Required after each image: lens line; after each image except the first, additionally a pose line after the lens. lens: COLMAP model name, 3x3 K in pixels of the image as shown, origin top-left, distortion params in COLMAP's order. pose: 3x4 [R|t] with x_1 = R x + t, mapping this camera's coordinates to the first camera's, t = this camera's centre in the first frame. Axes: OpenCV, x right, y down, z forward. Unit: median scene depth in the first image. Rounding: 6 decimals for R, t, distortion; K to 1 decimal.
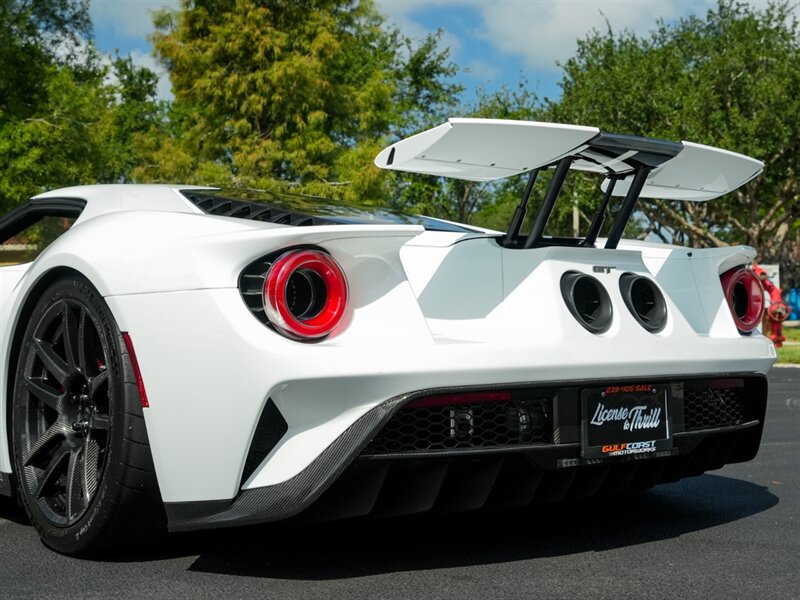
lens RADIAL K [[1256.4, 0, 437.8], [0, 1256.4, 246.9], [0, 0, 1]] dist [-0.021168, 0.000000]
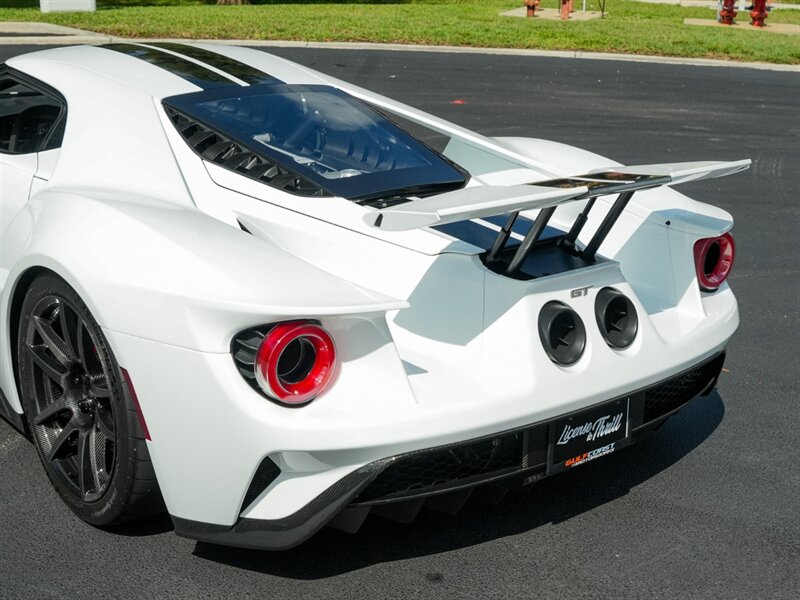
lens RADIAL K [[1205.6, 0, 460.9], [0, 1205.6, 377.8], [0, 0, 1]] dist [-0.012692, 0.000000]
pose [[0.998722, 0.027091, 0.042655, -0.007352], [-0.042411, 0.908333, 0.416092, -0.289833], [-0.027473, -0.417370, 0.908321, 0.056361]]
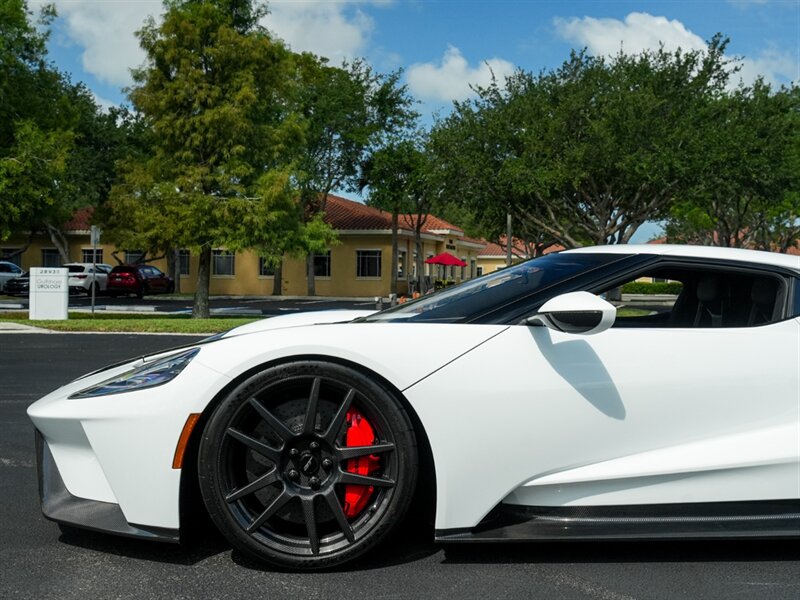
lens RADIAL K [[1042.6, 0, 378.2], [0, 1042.6, 287.3], [0, 0, 1]] dist [-0.032844, 0.000000]
pose [[0.993414, 0.018036, -0.113148, 1.139937], [-0.011695, 0.998337, 0.056455, -0.124382], [0.113978, -0.054760, 0.991973, -0.686962]]
